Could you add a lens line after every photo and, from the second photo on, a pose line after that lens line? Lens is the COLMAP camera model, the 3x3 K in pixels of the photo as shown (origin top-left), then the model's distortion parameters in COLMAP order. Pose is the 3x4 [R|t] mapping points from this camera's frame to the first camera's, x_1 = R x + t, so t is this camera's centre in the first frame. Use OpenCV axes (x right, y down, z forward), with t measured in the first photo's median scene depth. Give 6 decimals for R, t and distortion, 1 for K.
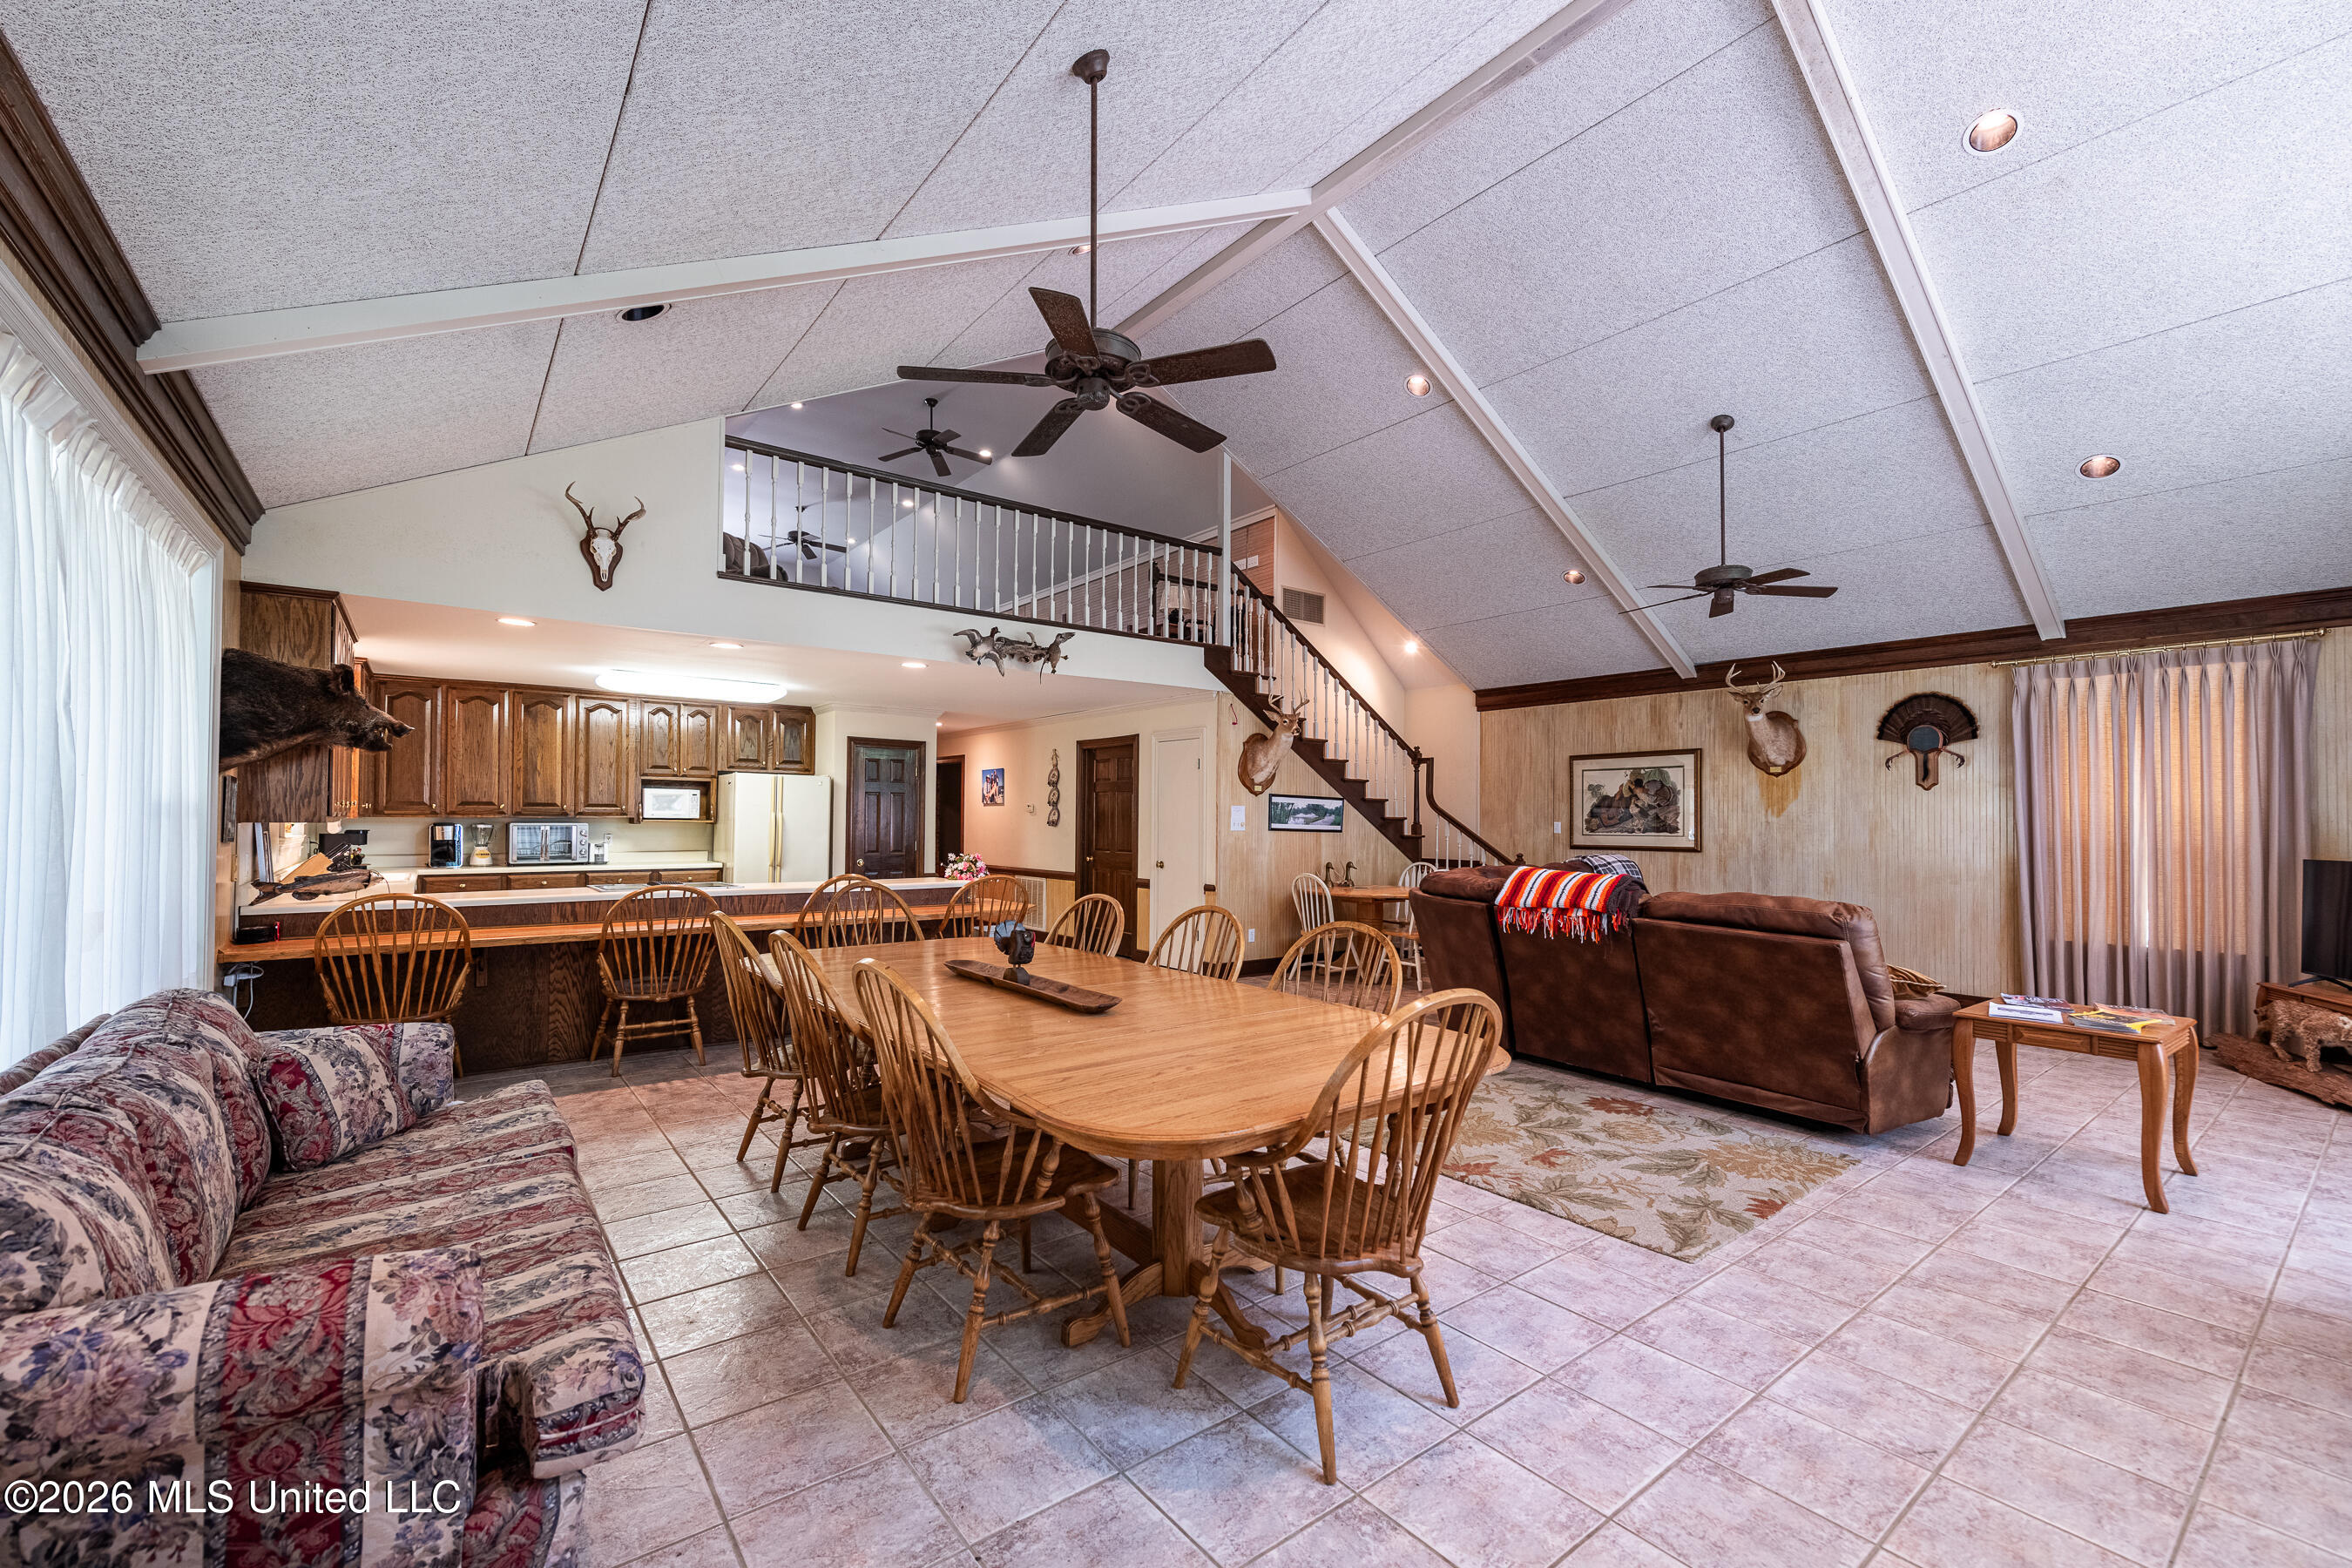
lens RADIAL K [[964.5, 0, 1137.7], [0, 964.5, 809.2], [0, 0, 1]] dist [0.010950, -0.002763]
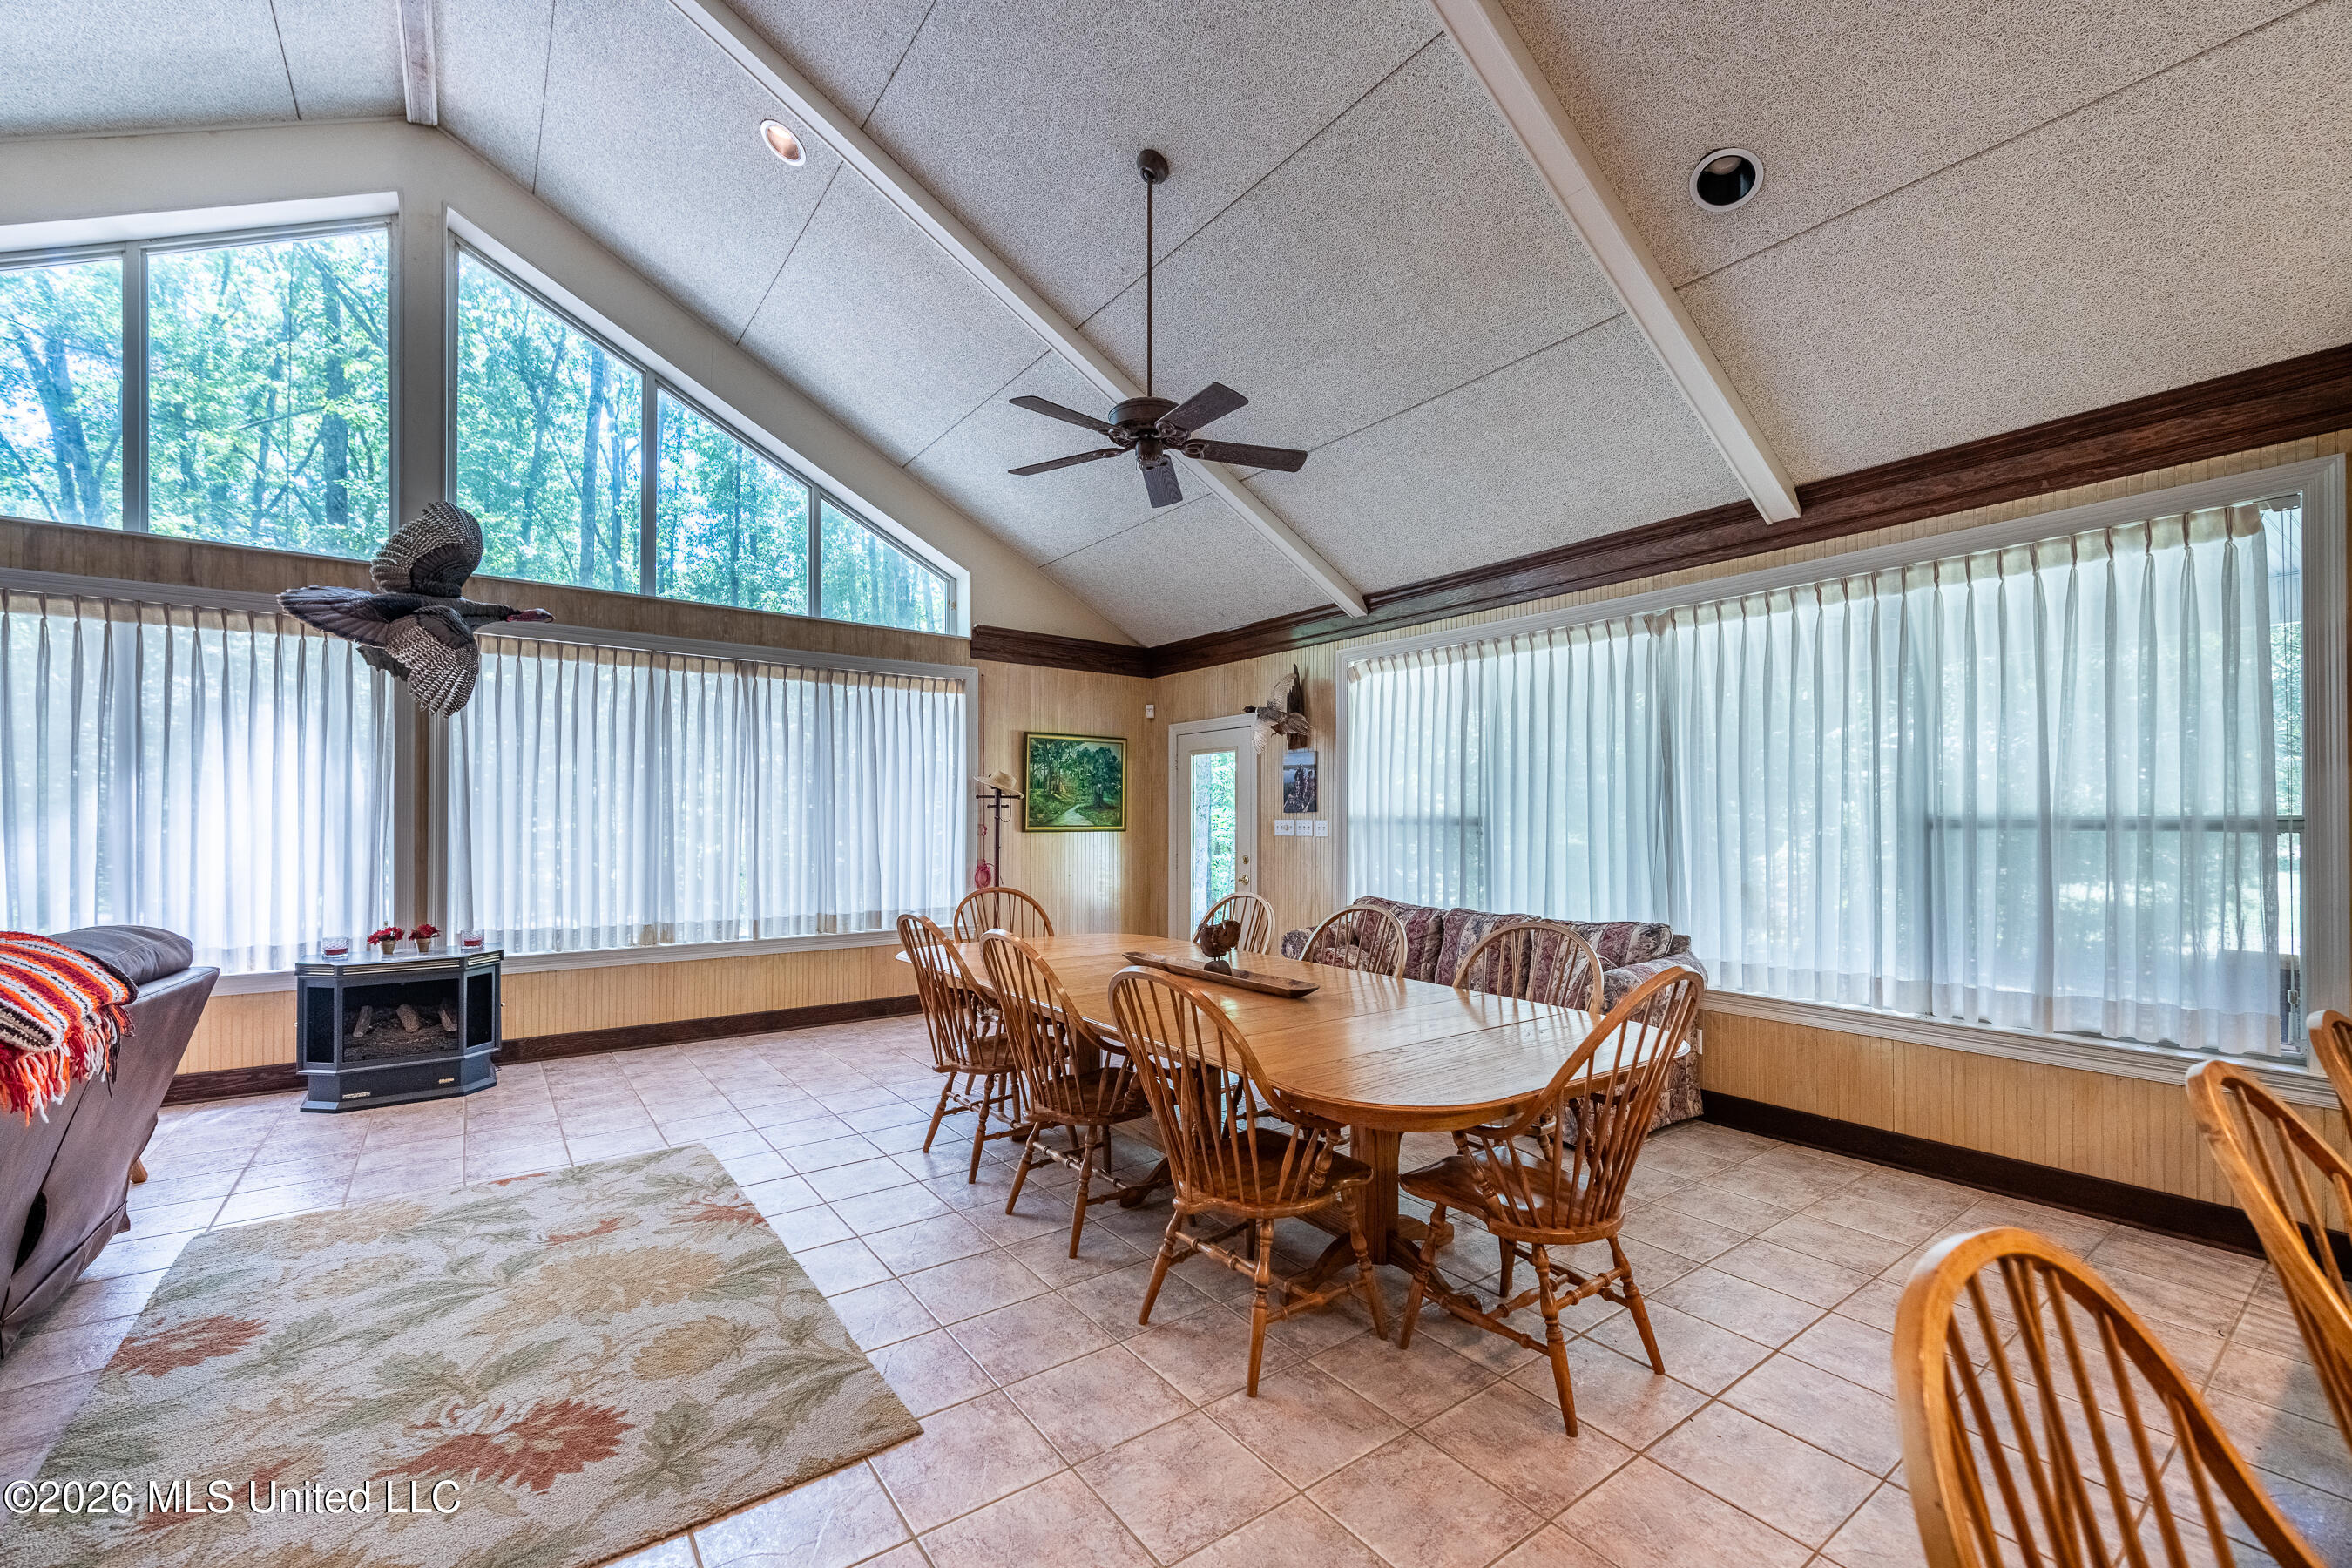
lens RADIAL K [[964.5, 0, 1140.3], [0, 964.5, 817.1], [0, 0, 1]] dist [0.010950, -0.002763]
pose [[-0.999776, -0.010528, 0.018346, -0.021753], [-0.010792, 0.999839, -0.014330, 0.007902], [-0.018193, -0.014524, -0.999729, 0.808618]]
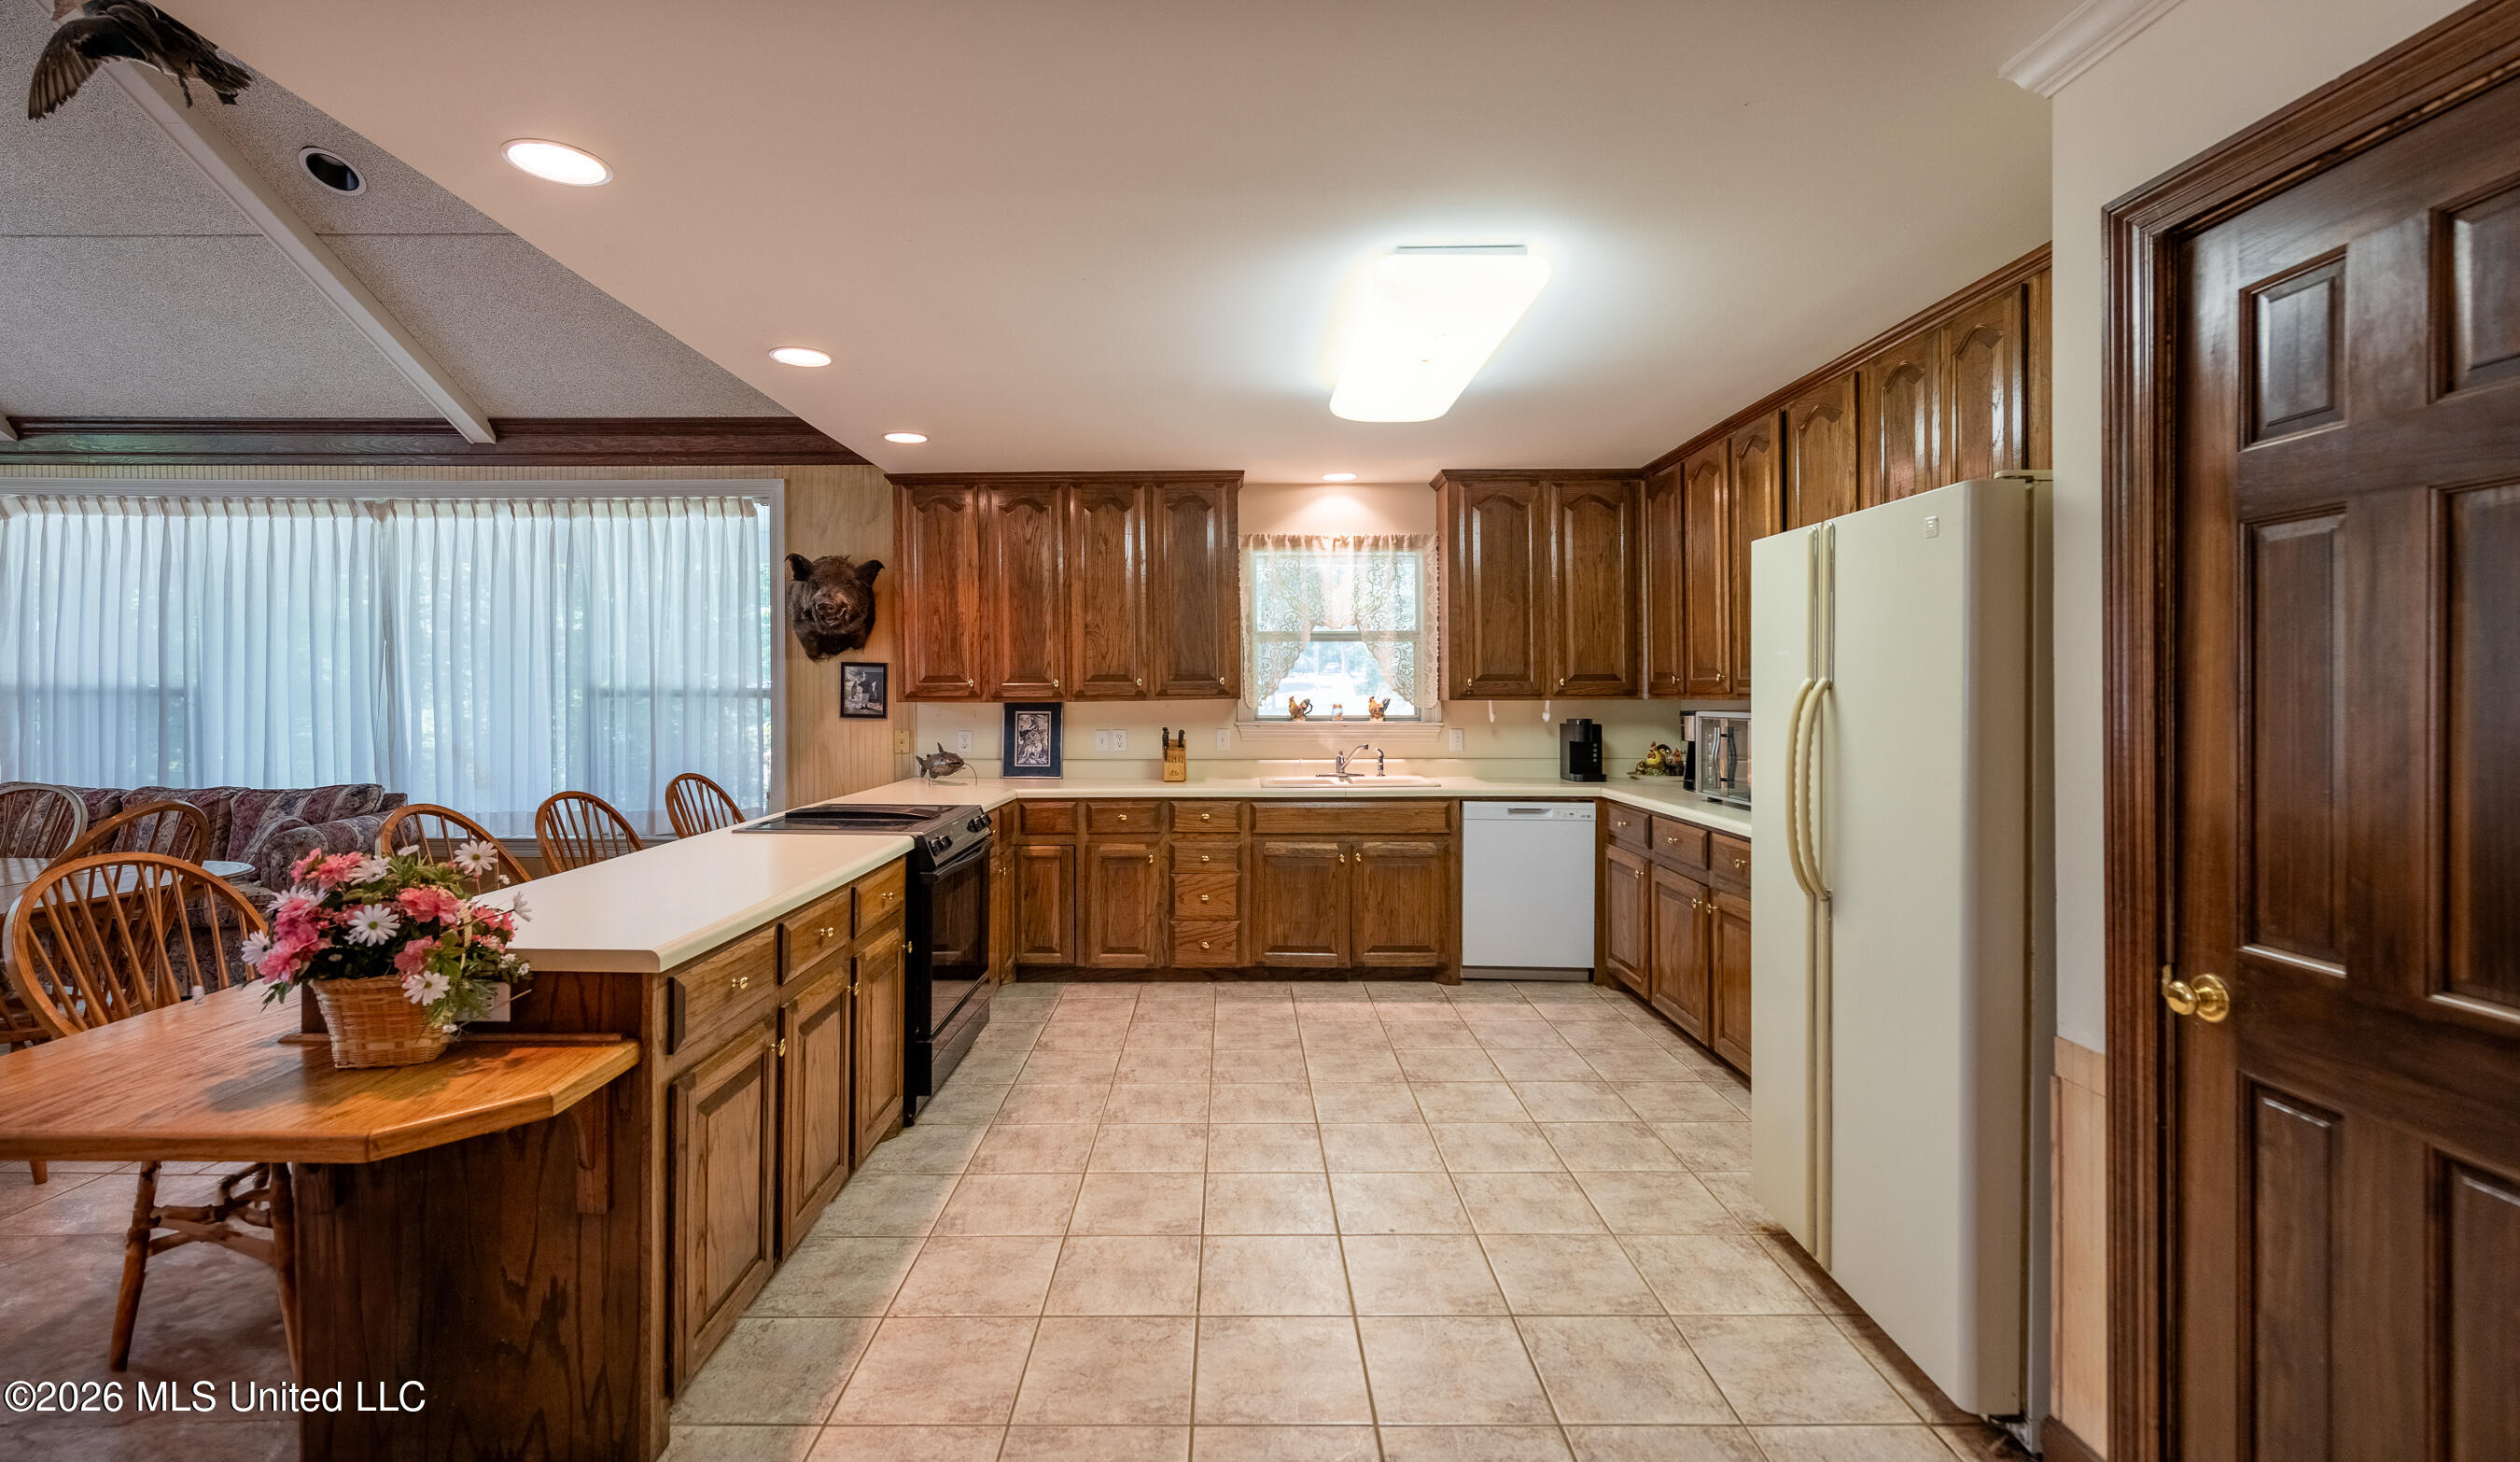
lens RADIAL K [[1050.3, 0, 1243.0], [0, 1050.3, 700.4], [0, 0, 1]] dist [0.002348, -0.001680]
pose [[-0.567717, -0.001569, -0.823222, -0.072074], [0.004017, 0.999981, -0.004676, 0.010078], [0.823214, -0.005962, -0.567700, 1.067876]]
